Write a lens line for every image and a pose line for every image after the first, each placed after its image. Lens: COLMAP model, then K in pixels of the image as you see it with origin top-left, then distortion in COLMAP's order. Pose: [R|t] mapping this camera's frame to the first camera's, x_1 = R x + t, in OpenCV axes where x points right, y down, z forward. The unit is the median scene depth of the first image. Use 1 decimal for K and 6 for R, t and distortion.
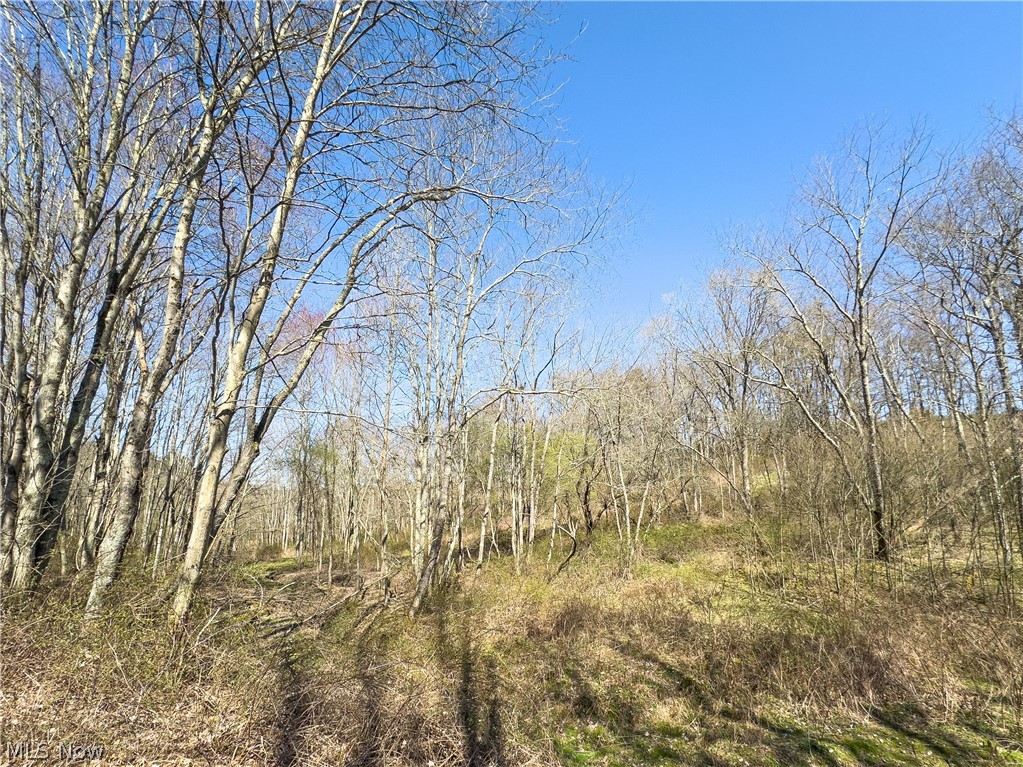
lens RADIAL K [[413.8, 0, 510.8], [0, 413.8, 384.9], [0, 0, 1]] dist [-0.000147, 0.000106]
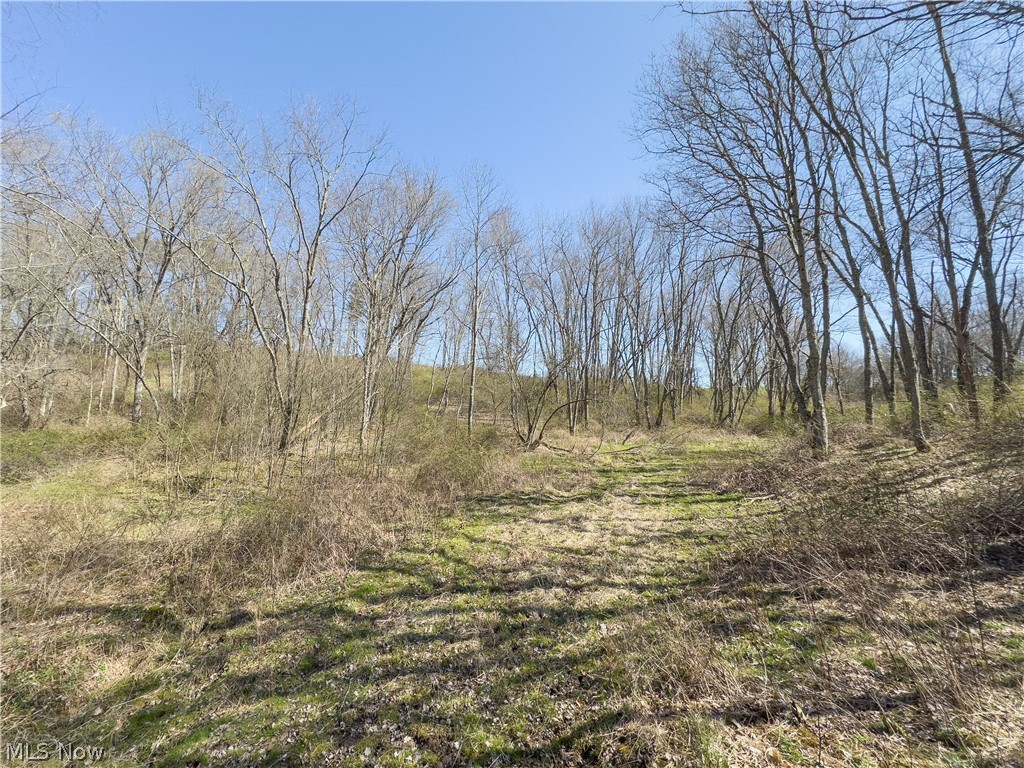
lens RADIAL K [[414.2, 0, 512.0], [0, 414.2, 381.6], [0, 0, 1]] dist [-0.000147, 0.000106]
pose [[0.286477, 0.100251, 0.952828, -0.129823], [-0.283579, 0.958822, -0.015621, 0.153995], [-0.915158, -0.265727, 0.303109, 0.303829]]
